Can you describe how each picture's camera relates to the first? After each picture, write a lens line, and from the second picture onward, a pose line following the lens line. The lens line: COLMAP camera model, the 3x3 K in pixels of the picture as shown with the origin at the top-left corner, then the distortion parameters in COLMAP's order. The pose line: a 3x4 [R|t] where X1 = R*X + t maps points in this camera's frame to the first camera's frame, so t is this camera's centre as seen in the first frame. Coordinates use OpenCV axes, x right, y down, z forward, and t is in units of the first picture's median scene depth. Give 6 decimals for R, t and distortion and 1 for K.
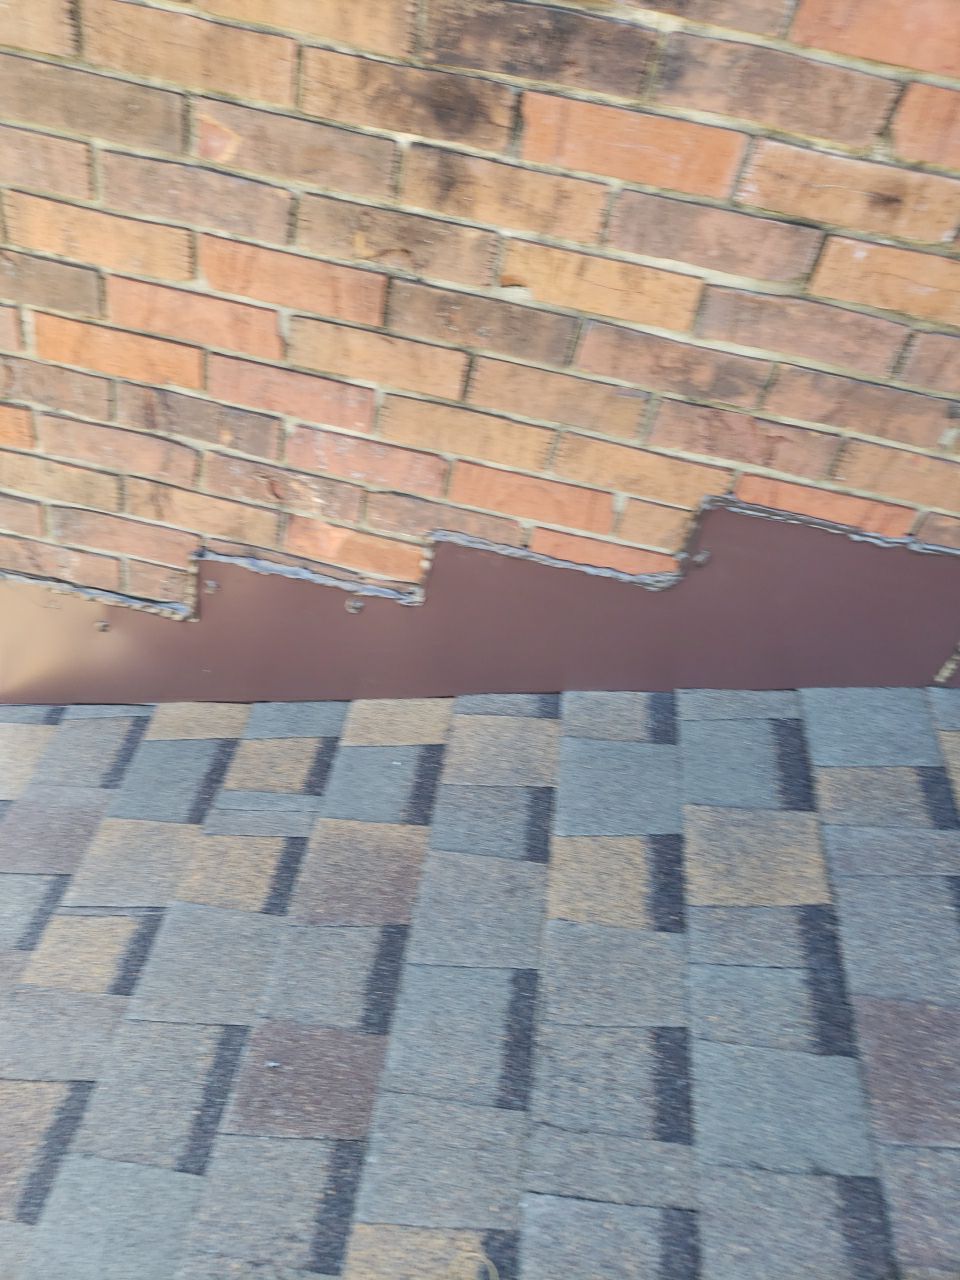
lens RADIAL K [[1065.7, 0, 478.8], [0, 1065.7, 606.4], [0, 0, 1]] dist [0.004126, 0.011612]
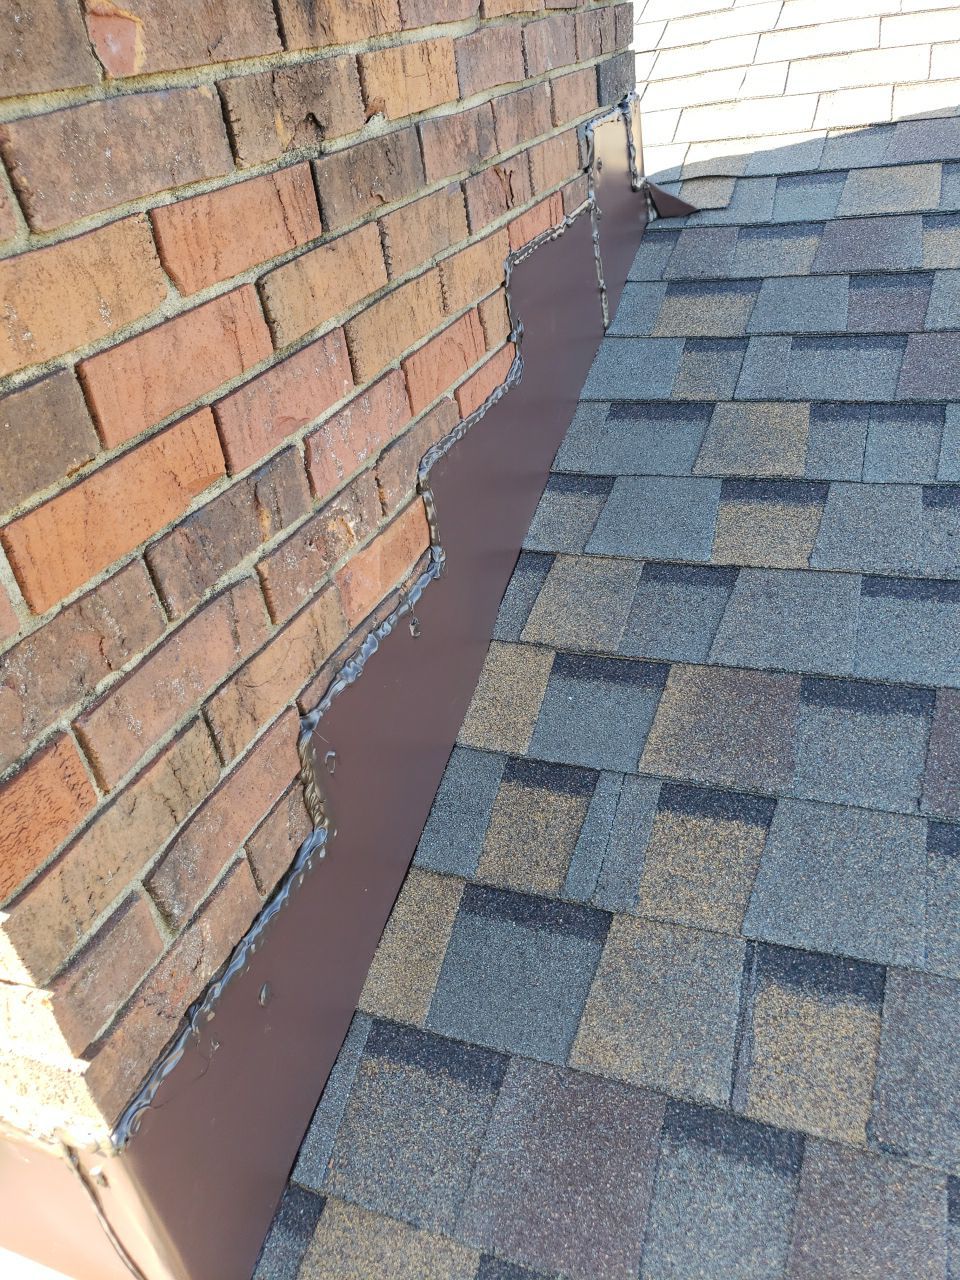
lens RADIAL K [[1028.9, 0, 471.0], [0, 1028.9, 593.9], [0, 0, 1]] dist [-0.007911, 0.051678]
pose [[0.195270, -0.630680, 0.751074, -0.737415], [0.748908, 0.590359, 0.301020, -0.235479], [-0.633251, 0.503705, 0.587601, 0.584034]]
